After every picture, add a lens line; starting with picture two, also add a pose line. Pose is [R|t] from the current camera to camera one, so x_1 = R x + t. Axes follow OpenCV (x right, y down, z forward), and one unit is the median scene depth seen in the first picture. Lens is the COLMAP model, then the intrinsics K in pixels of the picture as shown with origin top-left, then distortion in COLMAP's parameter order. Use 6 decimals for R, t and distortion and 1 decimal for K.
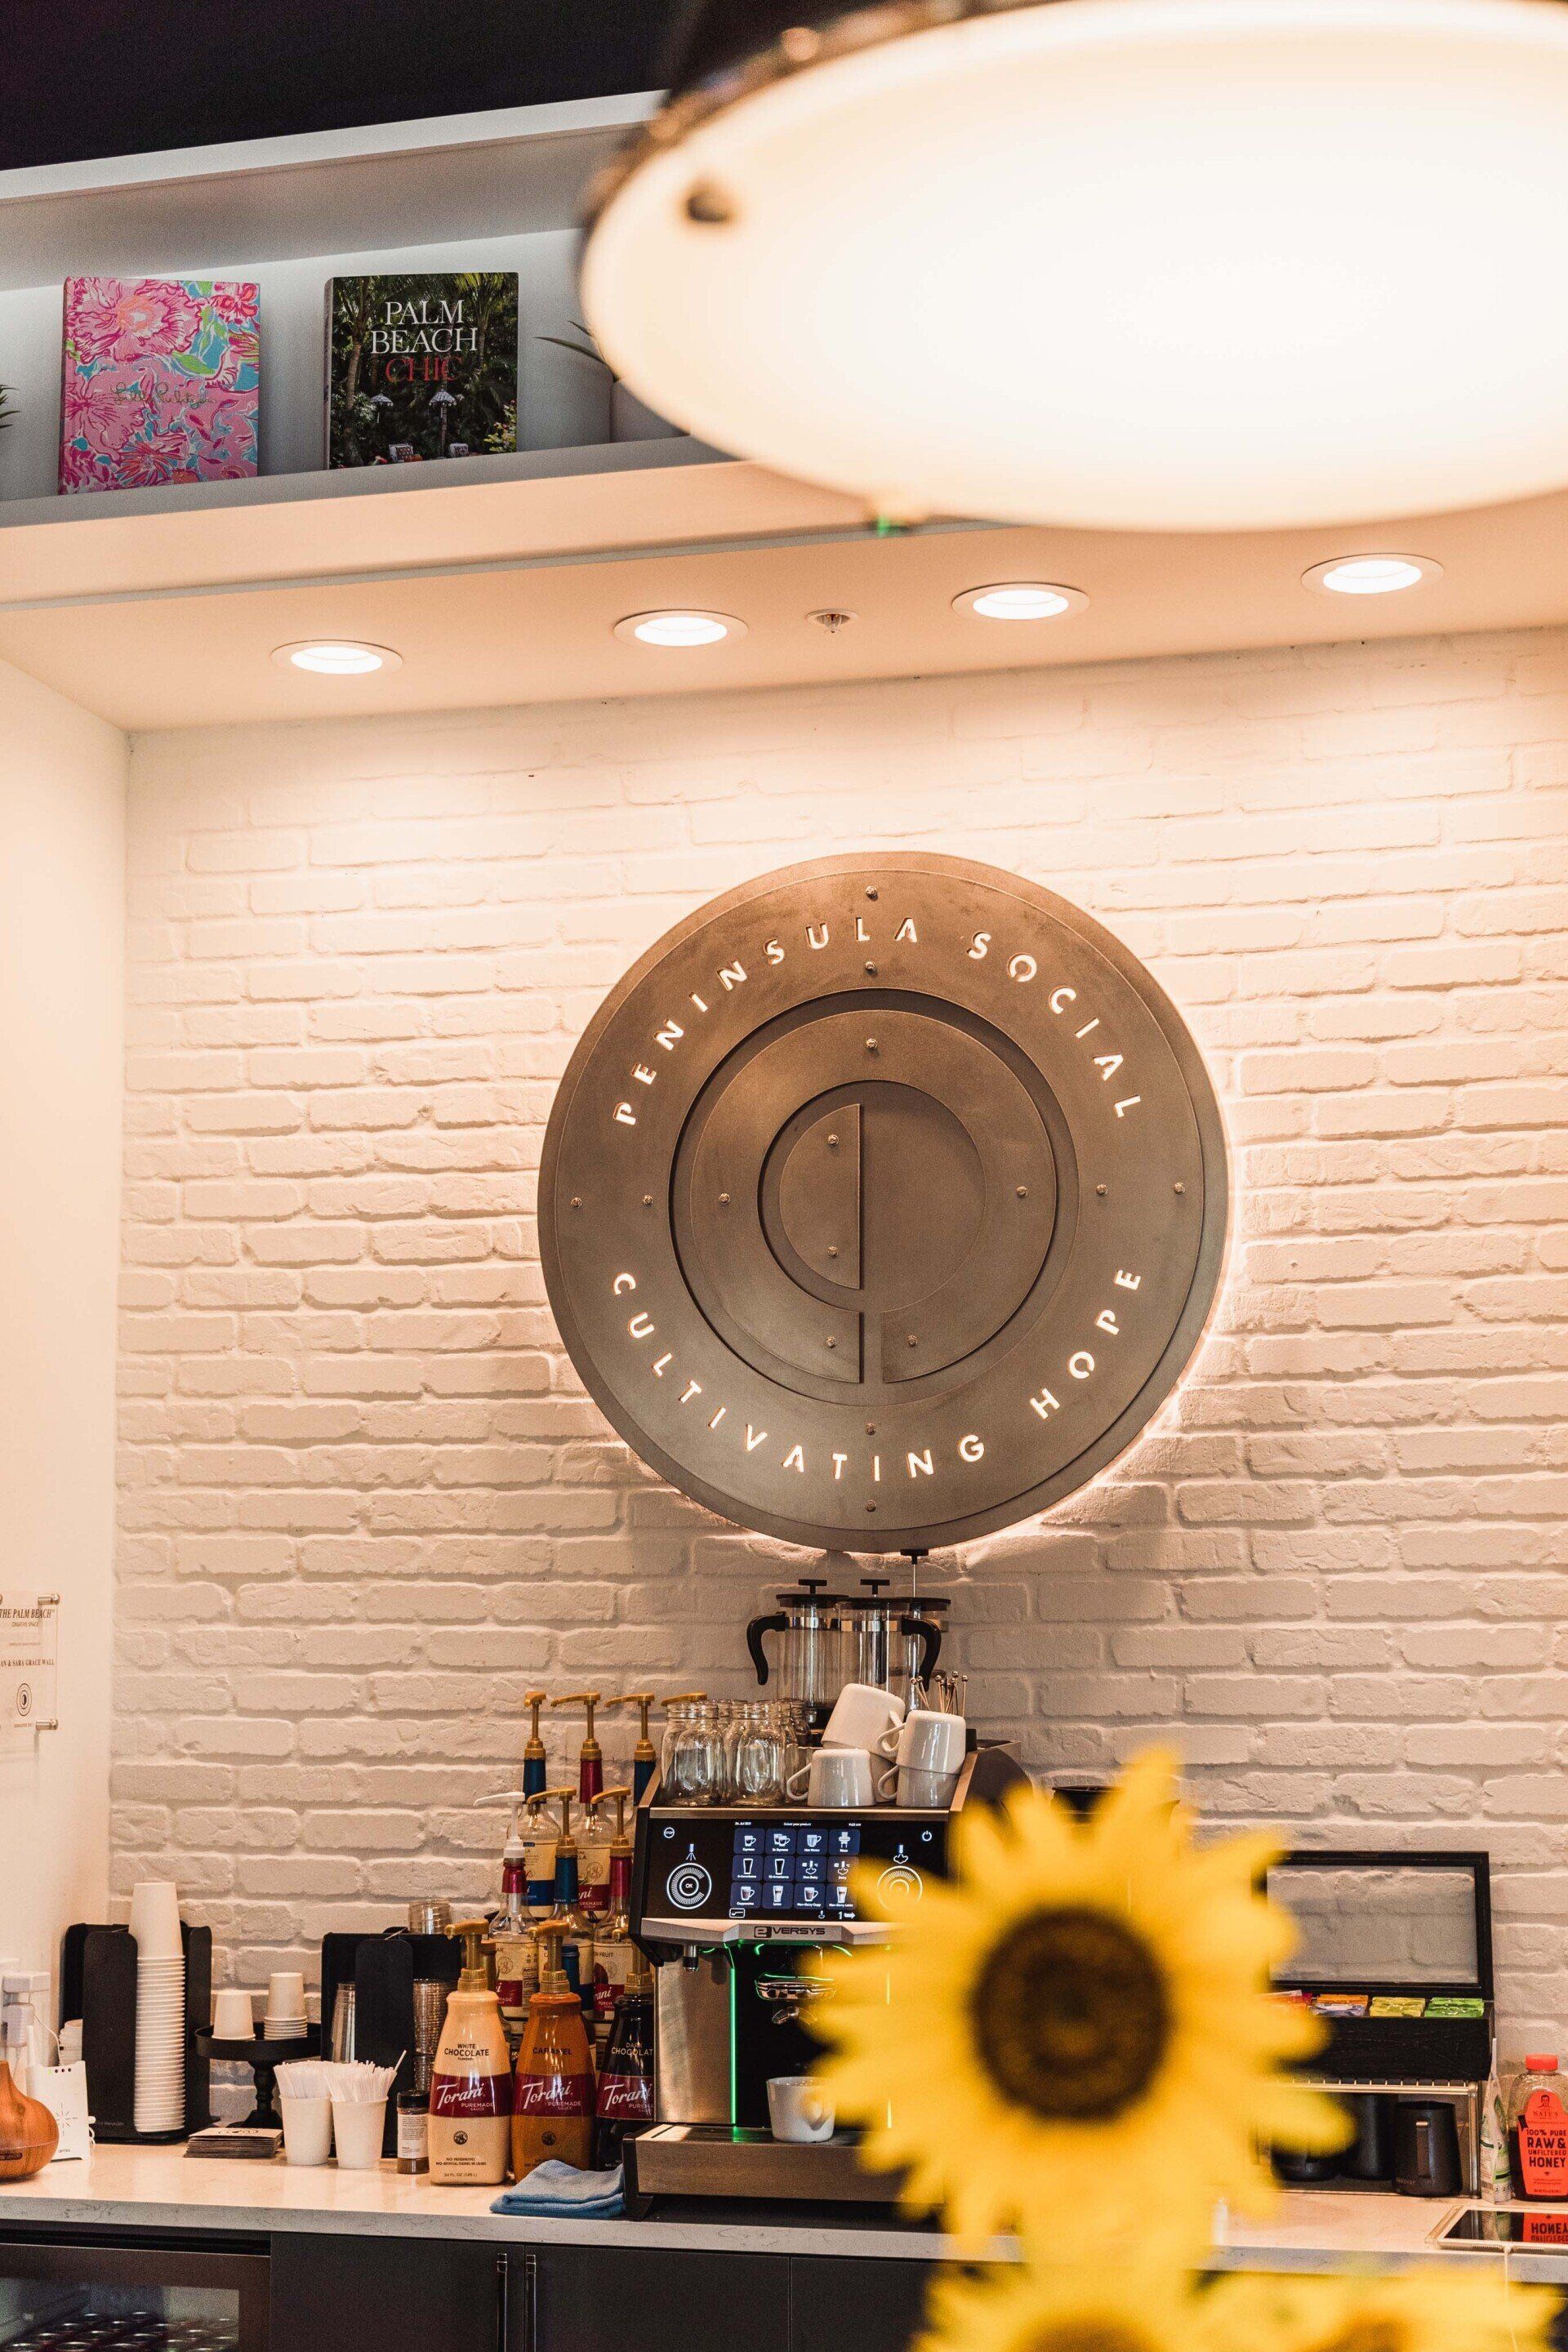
lens RADIAL K [[3406.5, 0, 754.6], [0, 3406.5, 1192.7], [0, 0, 1]] dist [-0.003602, -0.020219]
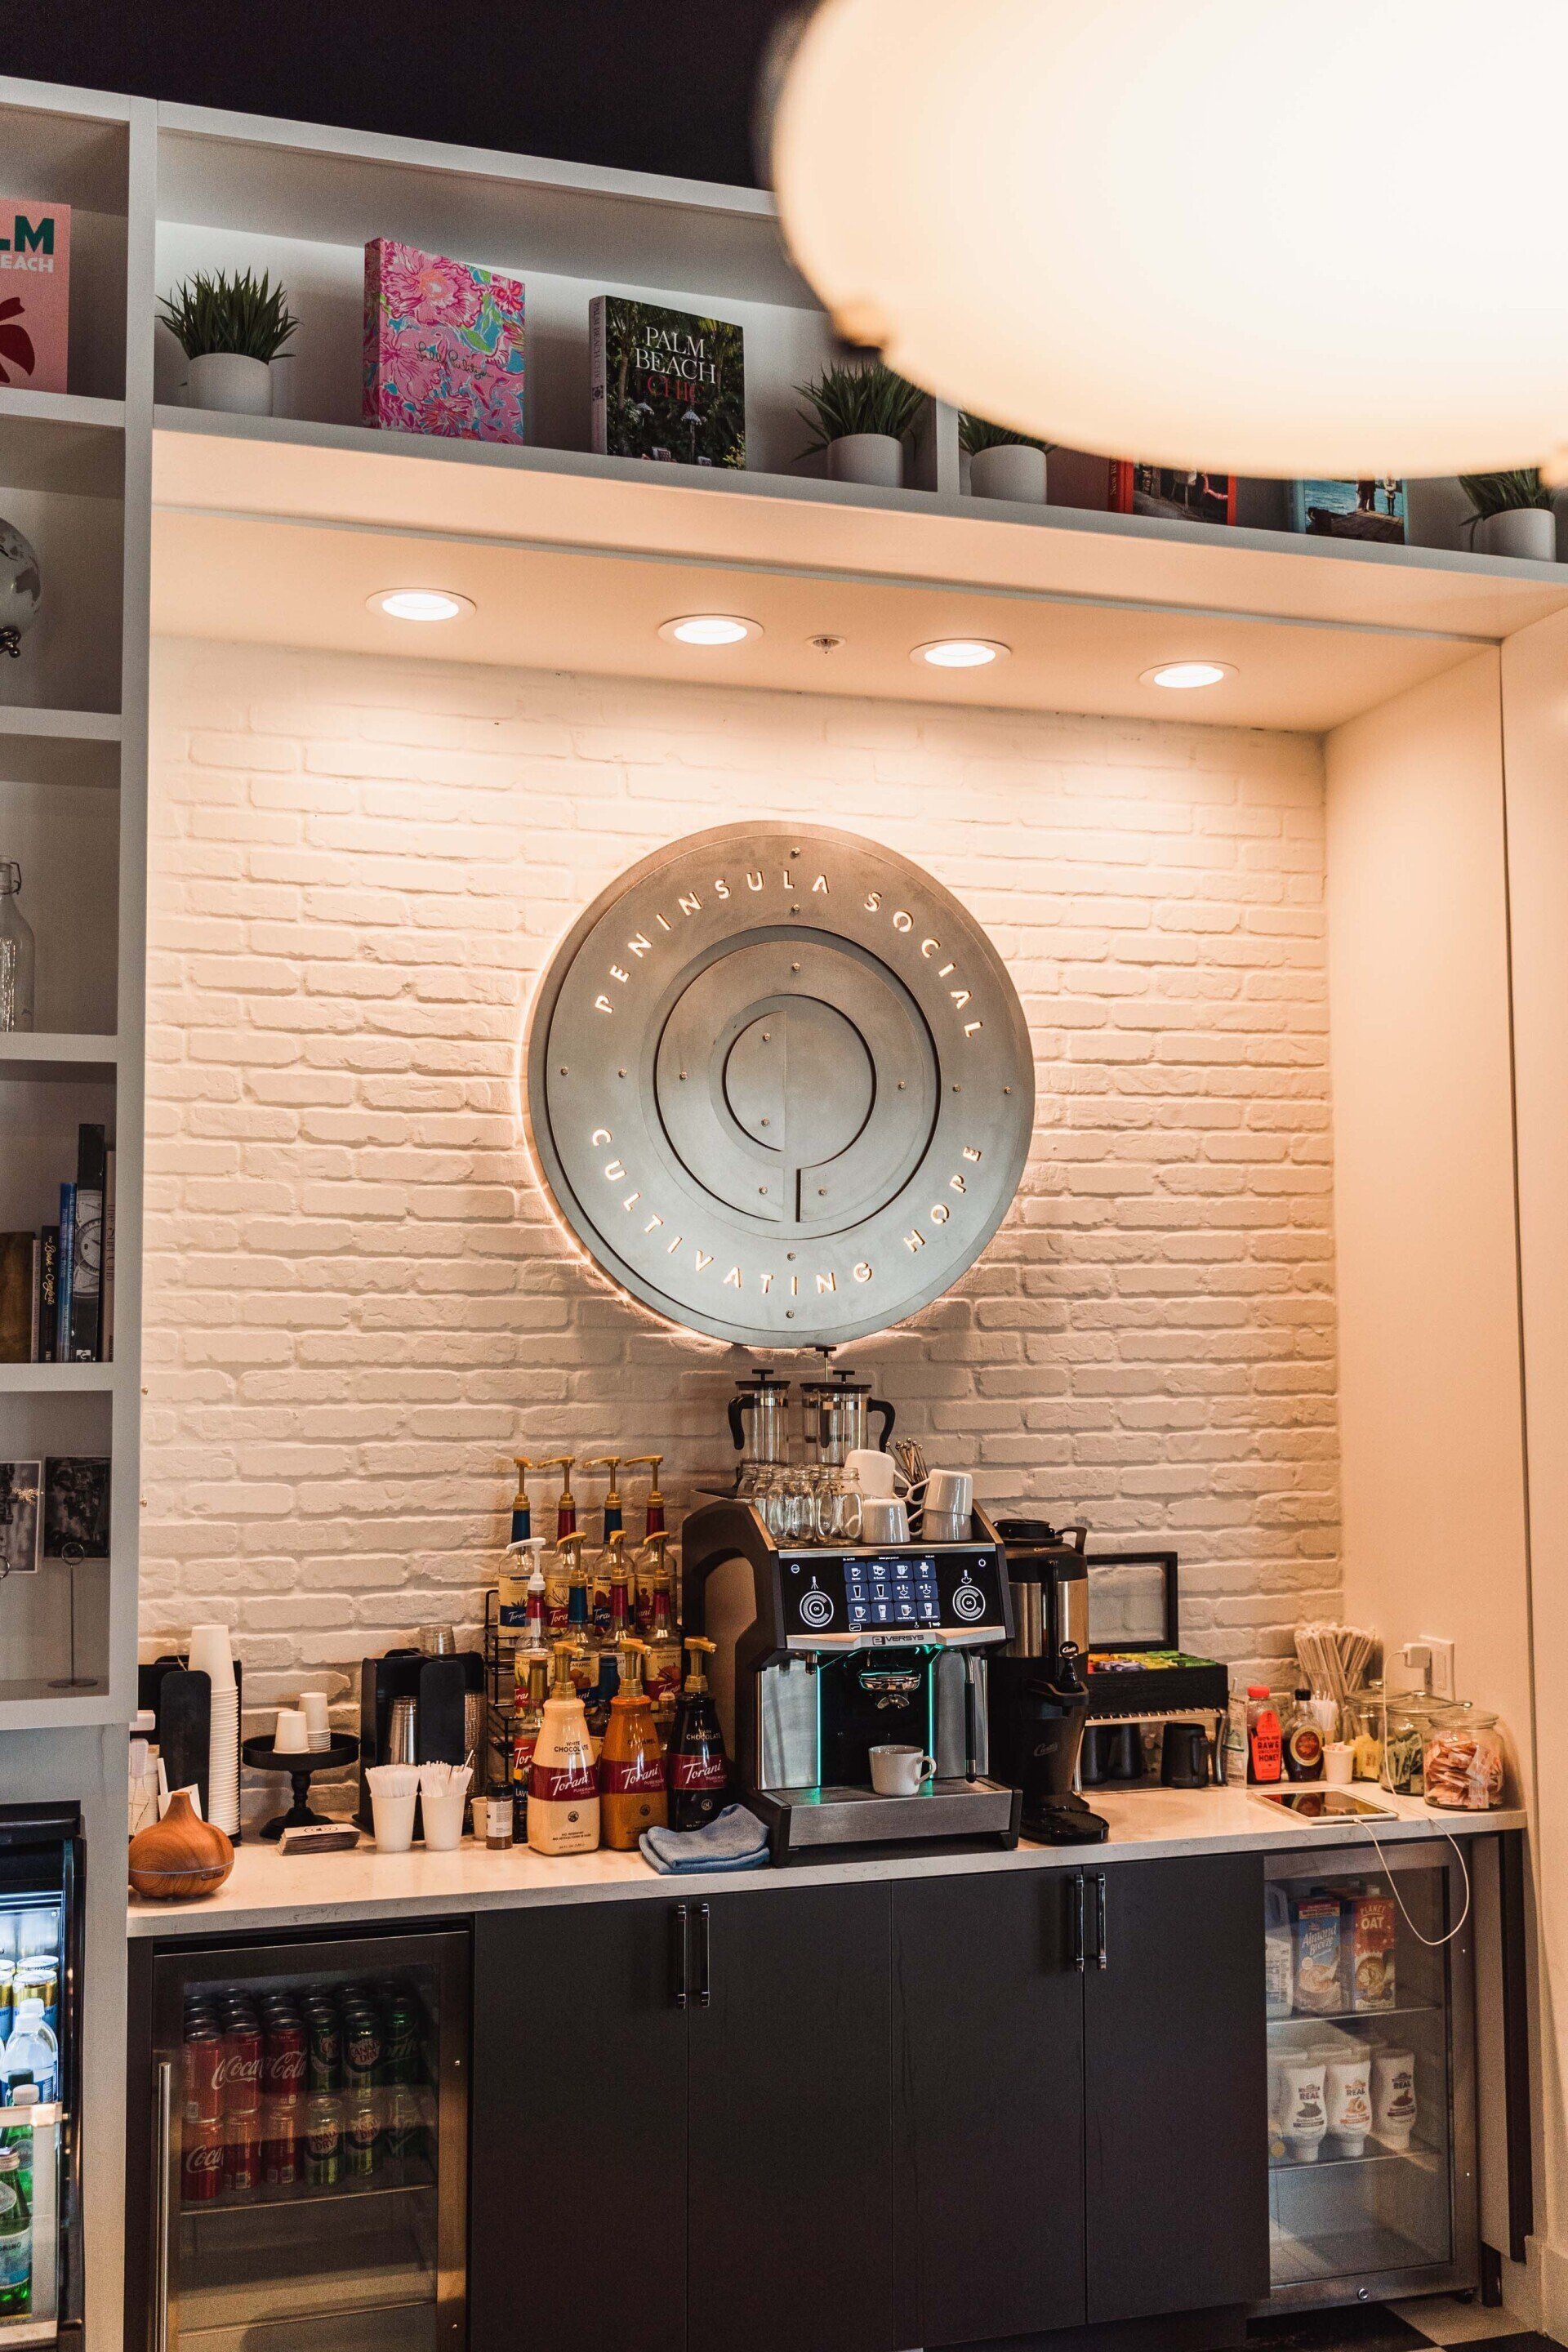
lens RADIAL K [[2300.7, 0, 773.6], [0, 2300.7, 1179.2], [0, 0, 1]] dist [0.002054, -0.016257]
pose [[0.850257, 0.039438, 0.524888, -0.450224], [-0.065692, 0.997343, 0.031477, 0.011429], [-0.522252, -0.061245, 0.850589, 0.241228]]
